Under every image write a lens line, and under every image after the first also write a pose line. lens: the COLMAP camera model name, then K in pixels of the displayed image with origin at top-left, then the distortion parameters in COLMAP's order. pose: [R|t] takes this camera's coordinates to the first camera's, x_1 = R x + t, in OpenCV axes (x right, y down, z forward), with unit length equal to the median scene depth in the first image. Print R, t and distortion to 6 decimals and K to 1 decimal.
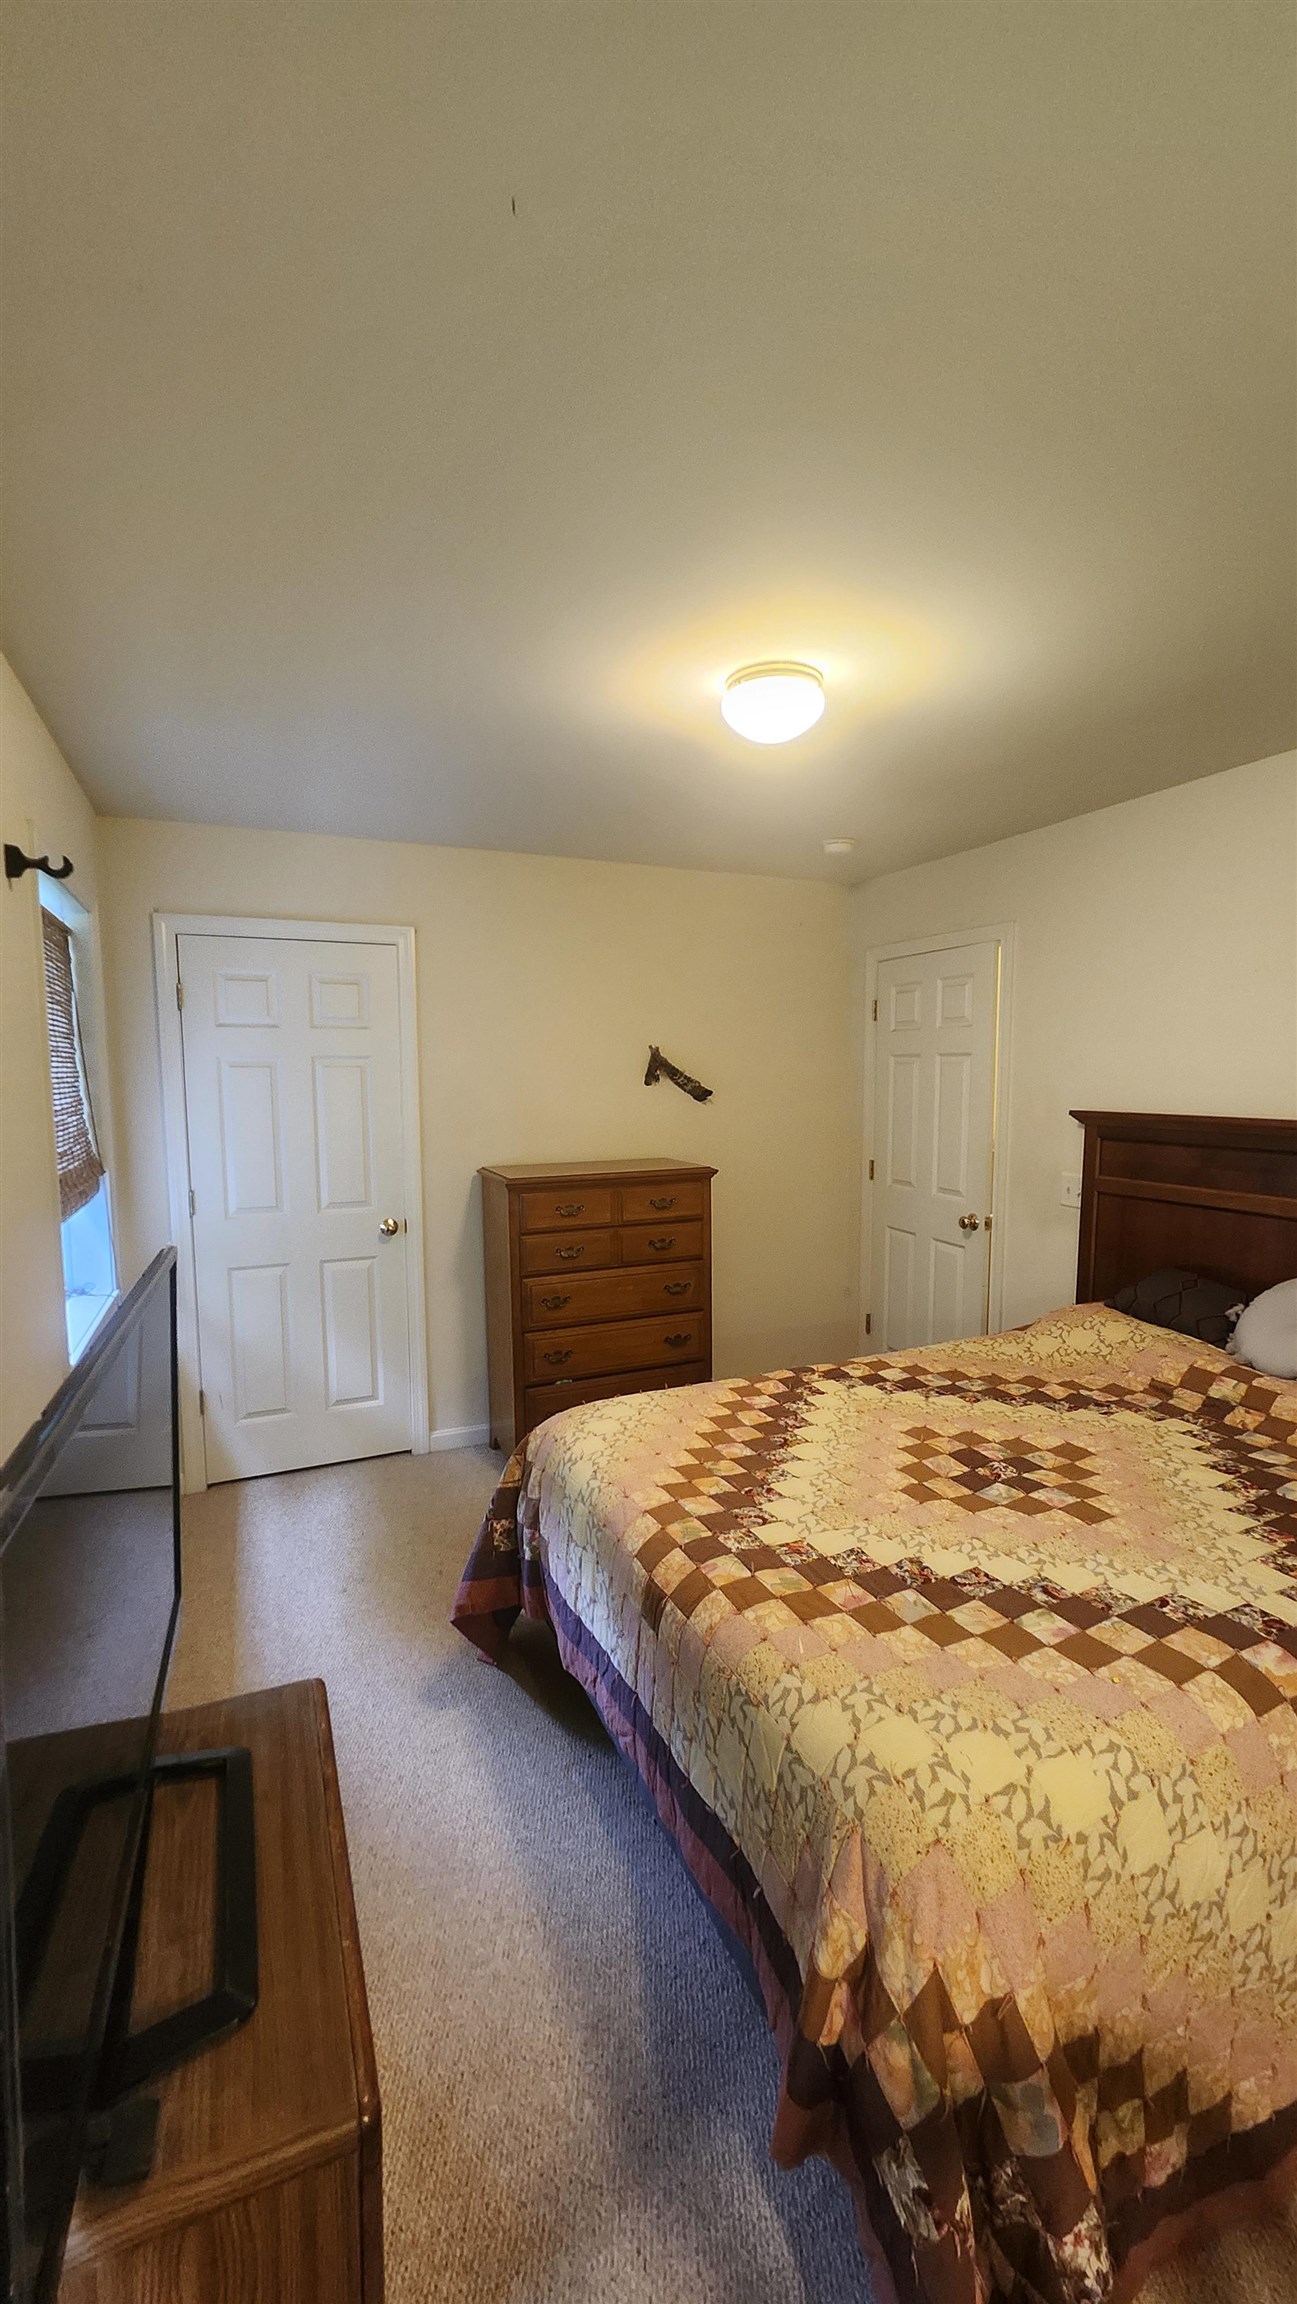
lens RADIAL K [[902.2, 0, 640.0], [0, 902.2, 1156.0], [0, 0, 1]] dist [0.002019, 0.000579]
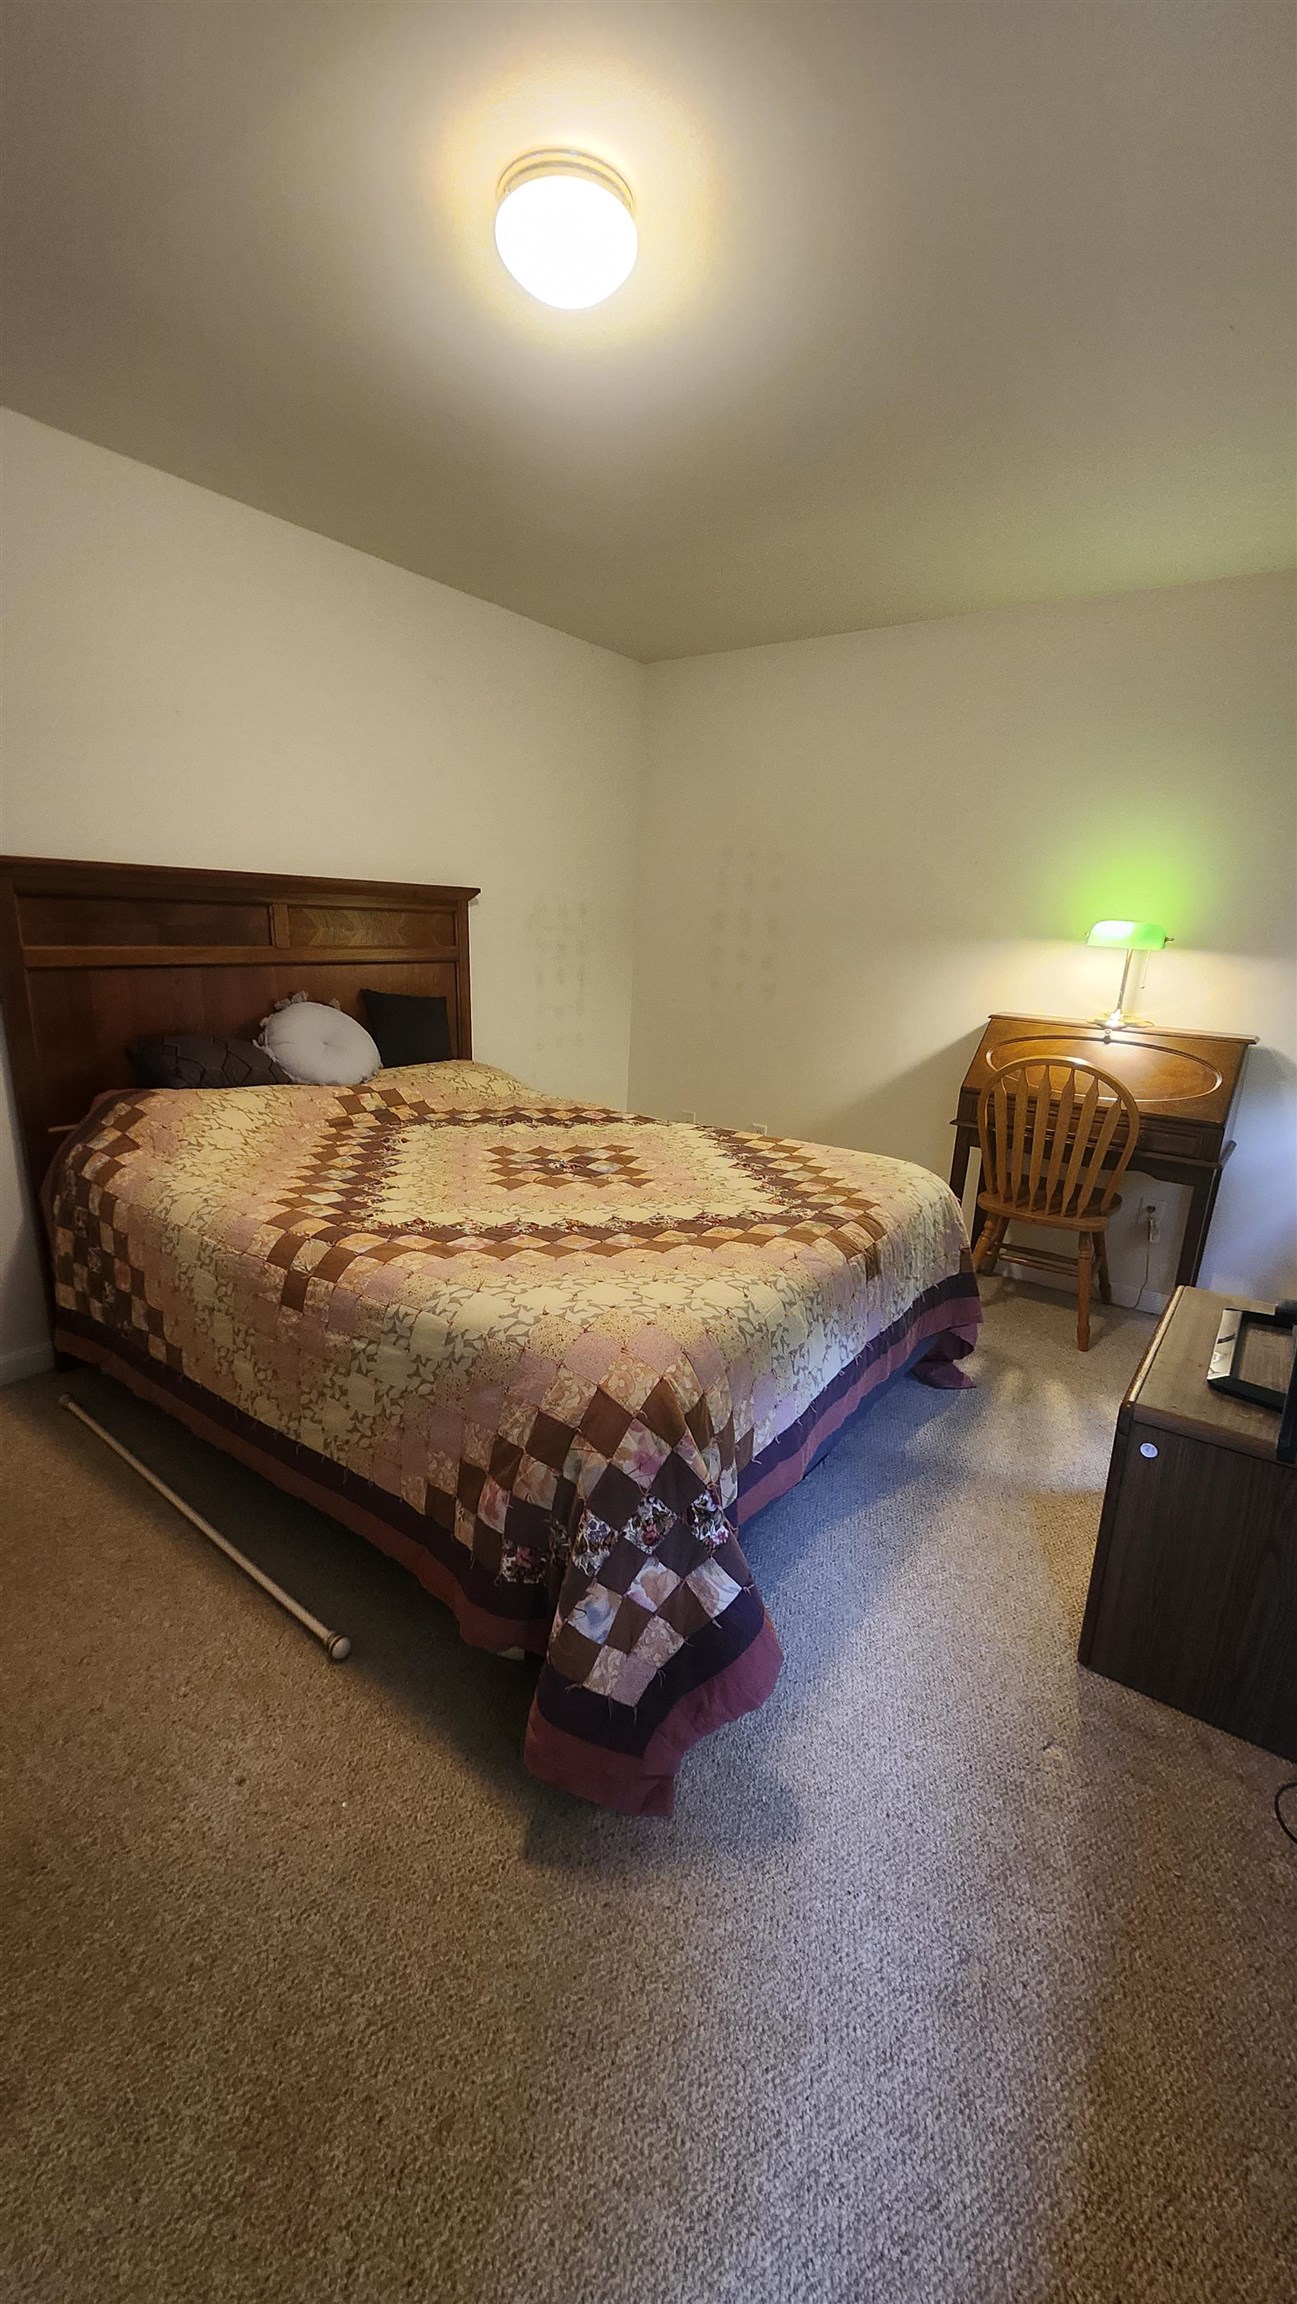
lens RADIAL K [[911.6, 0, 654.8], [0, 911.6, 1163.1], [0, 0, 1]] dist [-0.000548, 0.000737]
pose [[-0.507837, -0.239949, 0.827361, -0.779605], [0.040302, 0.952755, 0.301053, -0.023211], [-0.860510, 0.186230, -0.474174, 1.690463]]
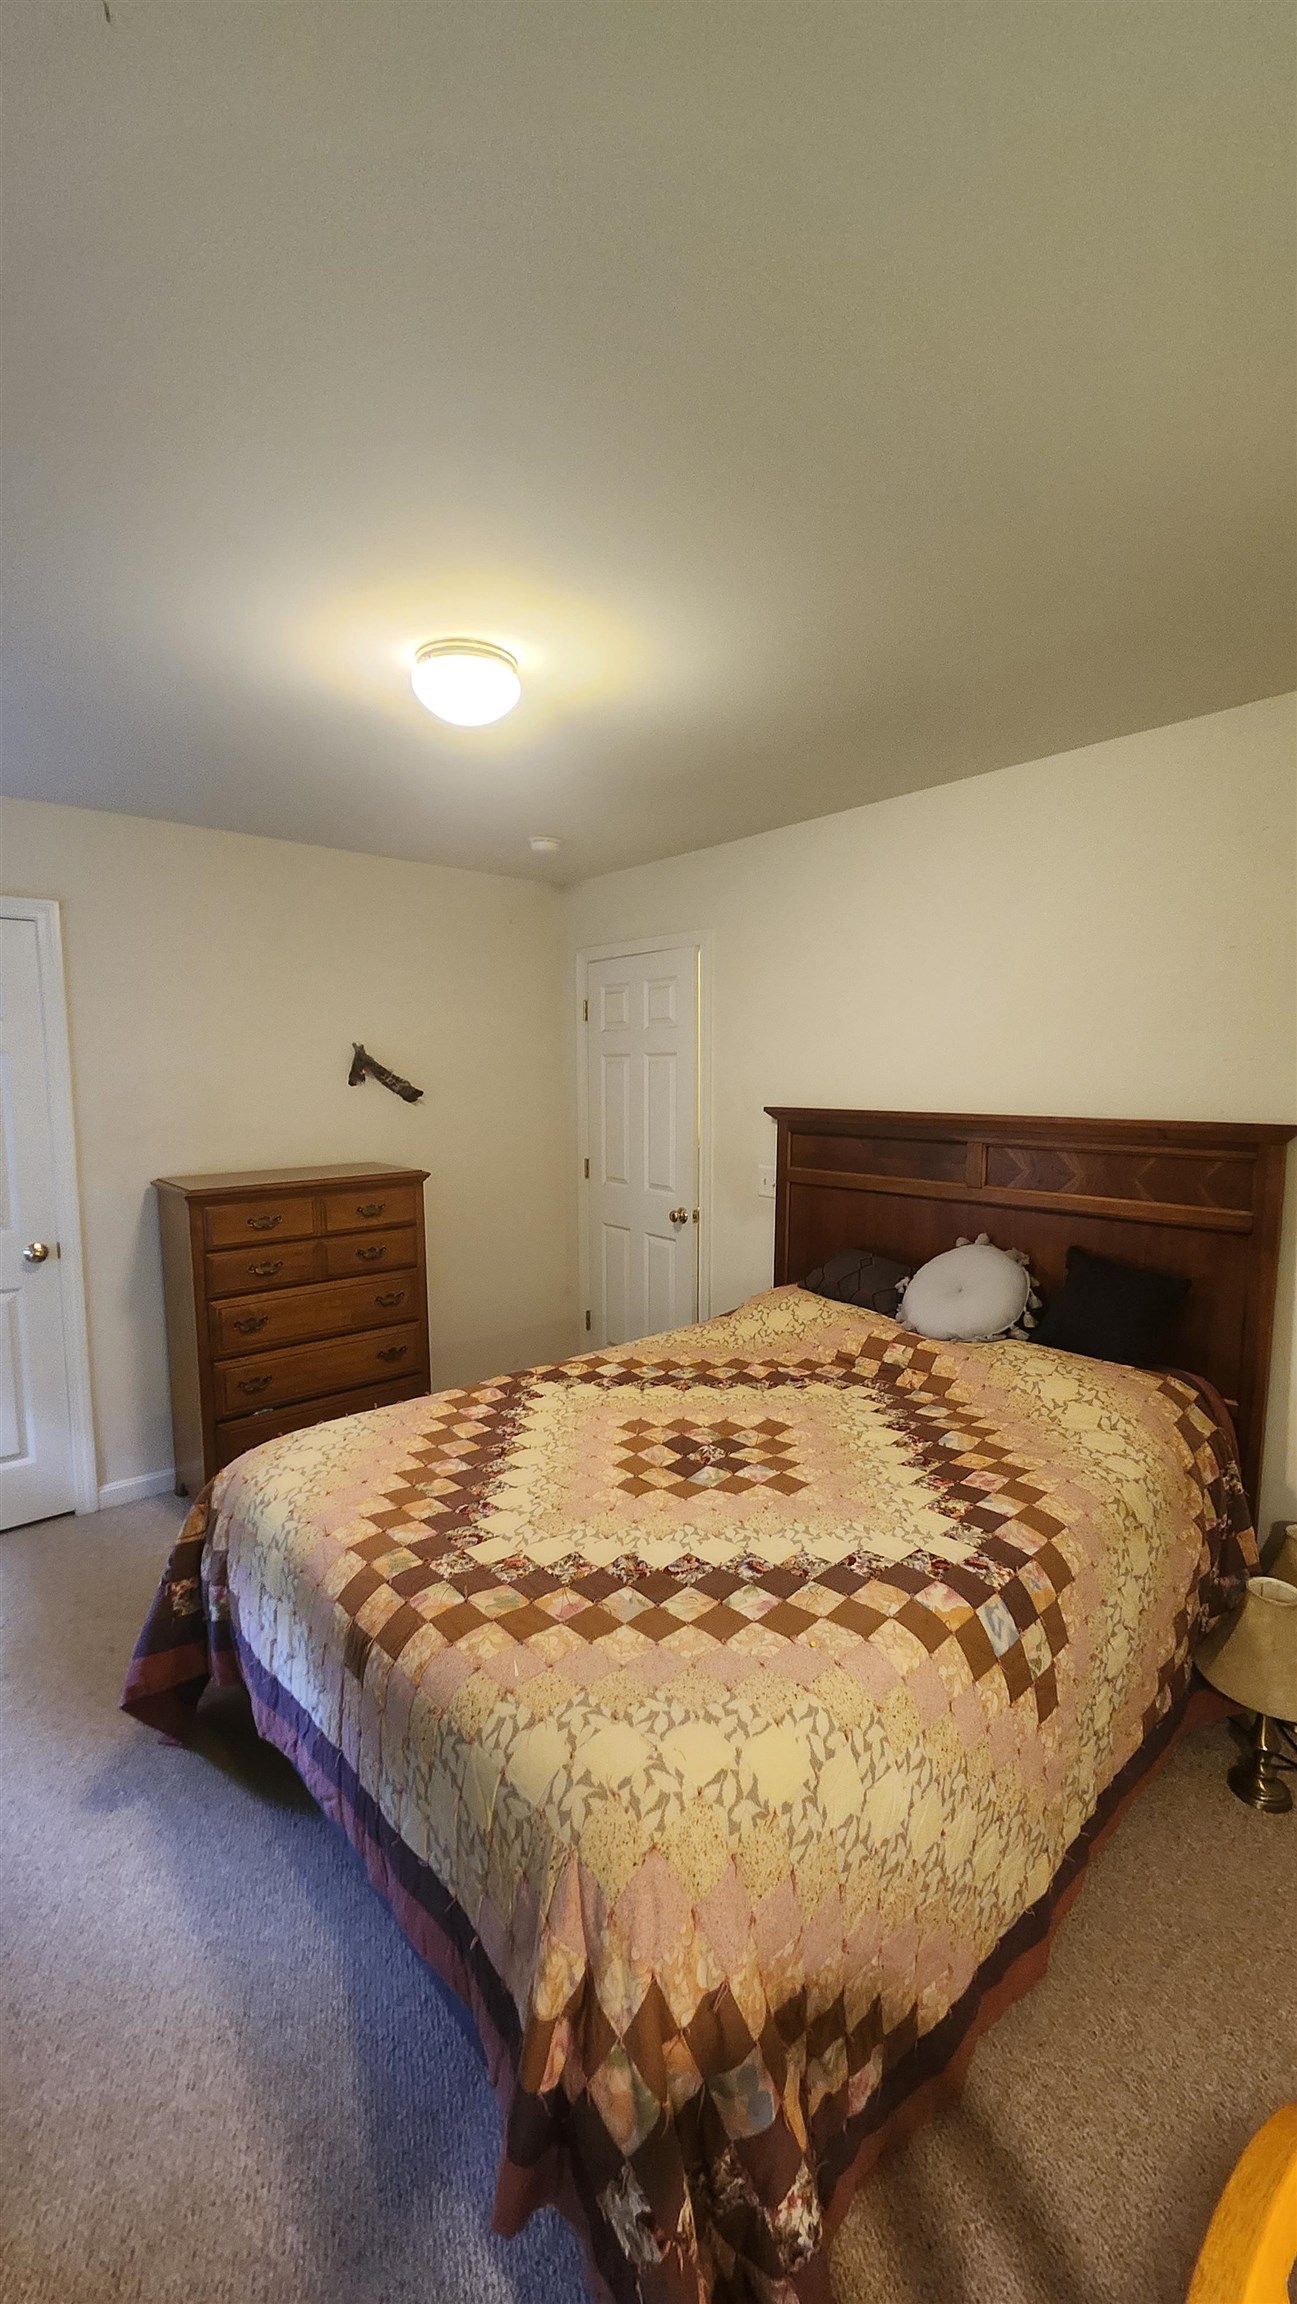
lens RADIAL K [[901.8, 0, 637.1], [0, 901.8, 1160.5], [0, 0, 1]] dist [0.000792, -0.000115]
pose [[0.954861, -0.028506, 0.295681, 0.026965], [0.027896, 0.999591, 0.006281, 0.004086], [-0.295739, 0.002251, 0.955266, 0.041700]]
